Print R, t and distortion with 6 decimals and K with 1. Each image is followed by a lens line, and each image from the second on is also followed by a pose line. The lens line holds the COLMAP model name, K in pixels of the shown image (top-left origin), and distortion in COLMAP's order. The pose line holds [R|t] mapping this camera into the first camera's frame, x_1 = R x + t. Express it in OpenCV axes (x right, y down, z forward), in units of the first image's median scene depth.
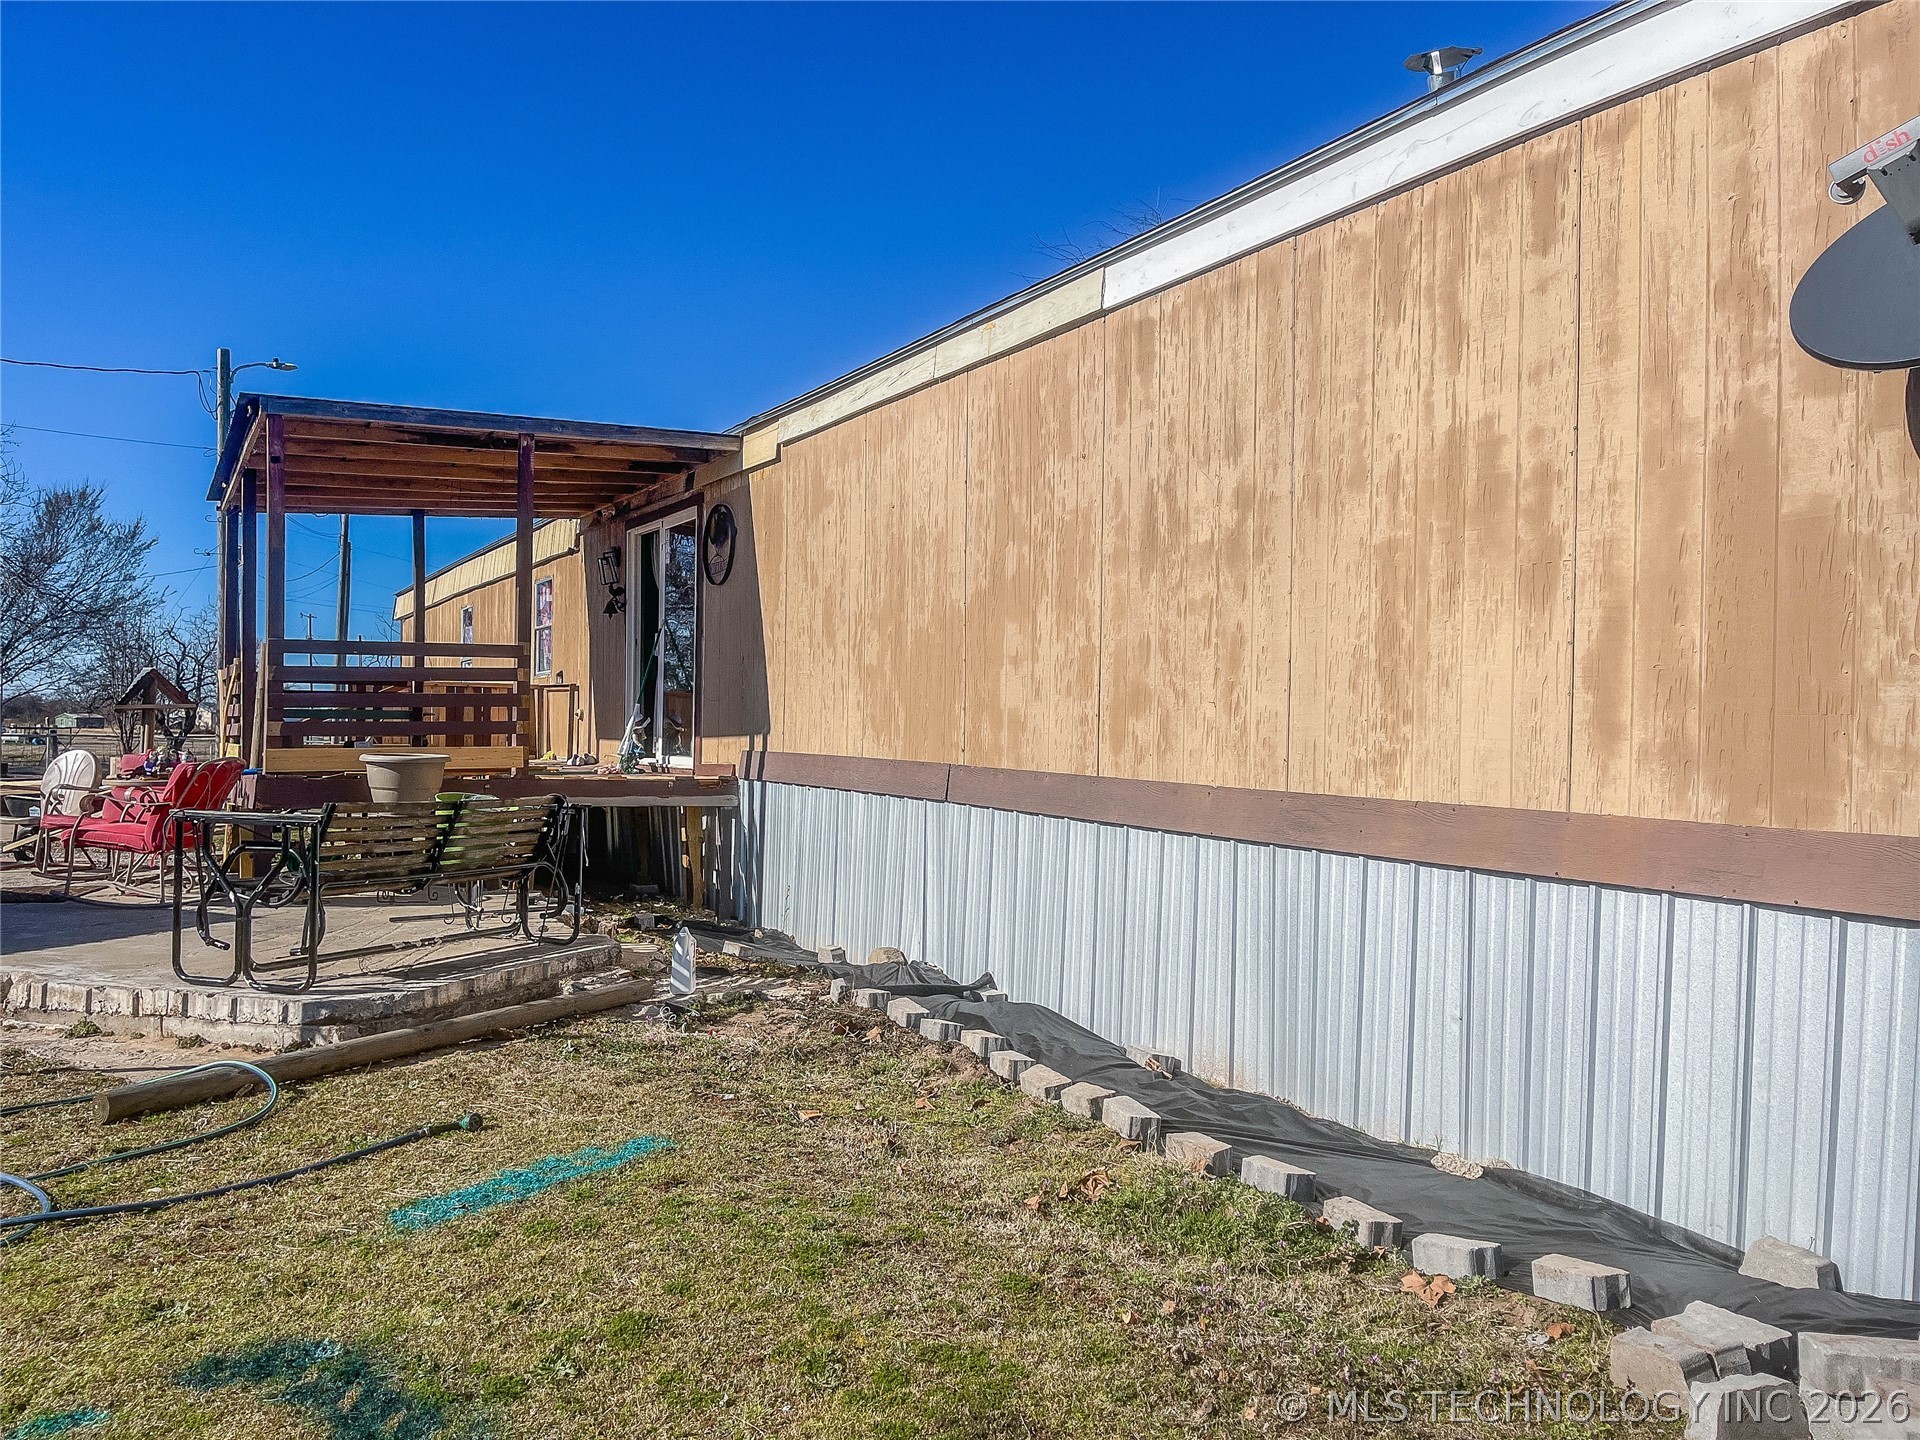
lens RADIAL K [[1450.1, 0, 959.9], [0, 1450.1, 714.6], [0, 0, 1]] dist [0.064360, -0.084398]
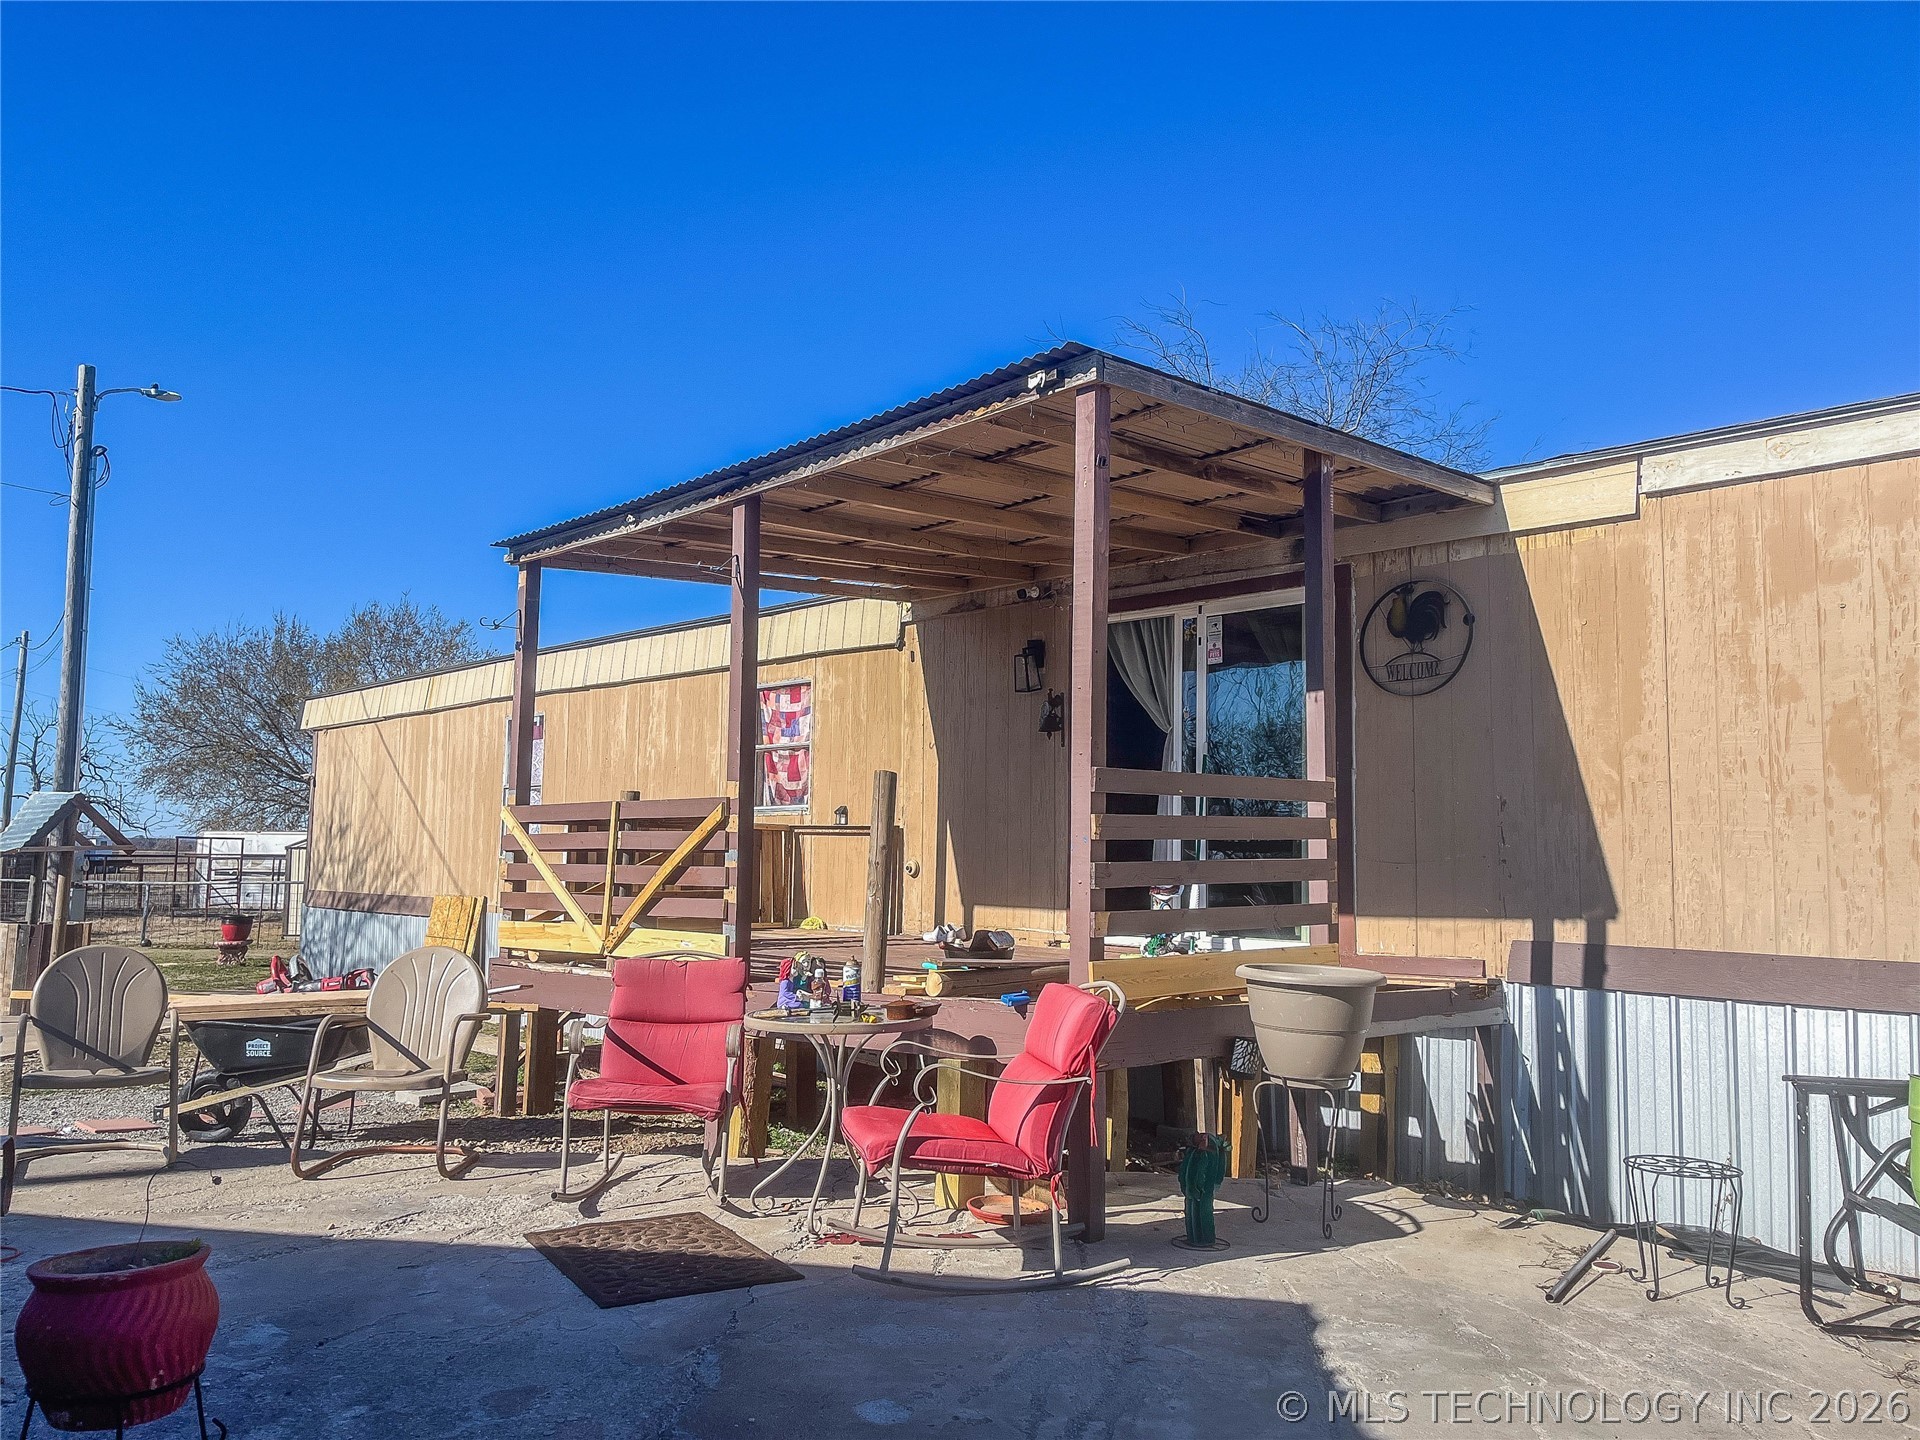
lens RADIAL K [[1450.1, 0, 959.9], [0, 1450.1, 723.4], [0, 0, 1]] dist [0.064360, -0.084398]
pose [[0.967741, 0.023592, 0.250840, -0.567085], [-0.003902, 0.996890, -0.078705, -0.020786], [-0.251916, 0.075188, 0.964824, 0.394520]]
